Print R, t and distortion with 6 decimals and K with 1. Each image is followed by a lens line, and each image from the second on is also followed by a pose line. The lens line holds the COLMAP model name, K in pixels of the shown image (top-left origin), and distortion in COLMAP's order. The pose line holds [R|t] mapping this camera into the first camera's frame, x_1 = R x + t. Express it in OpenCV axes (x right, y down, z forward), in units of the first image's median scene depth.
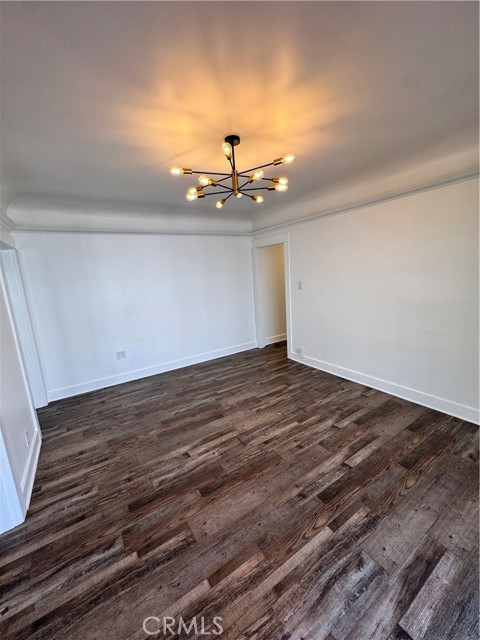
lens RADIAL K [[258.4, 0, 240.0], [0, 258.4, 320.0], [0, 0, 1]] dist [0.000645, 0.000163]
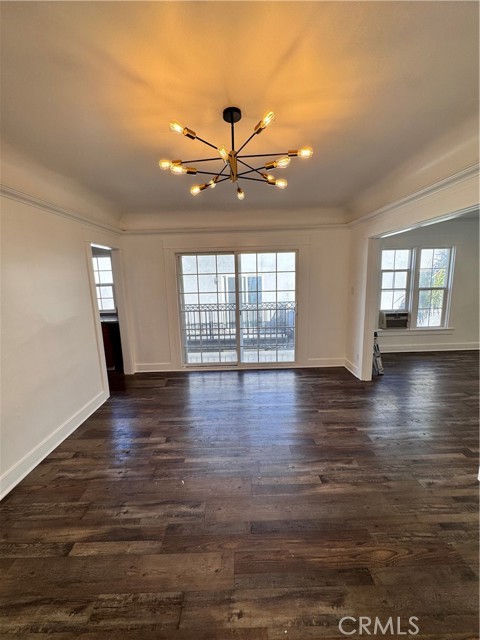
lens RADIAL K [[258.4, 0, 240.0], [0, 258.4, 320.0], [0, 0, 1]] dist [0.000645, 0.000163]
pose [[-0.839856, 0.001522, 0.542807, -0.401478], [0.180395, 0.943940, 0.276468, -0.242331], [-0.511957, 0.330113, -0.793048, 1.497467]]
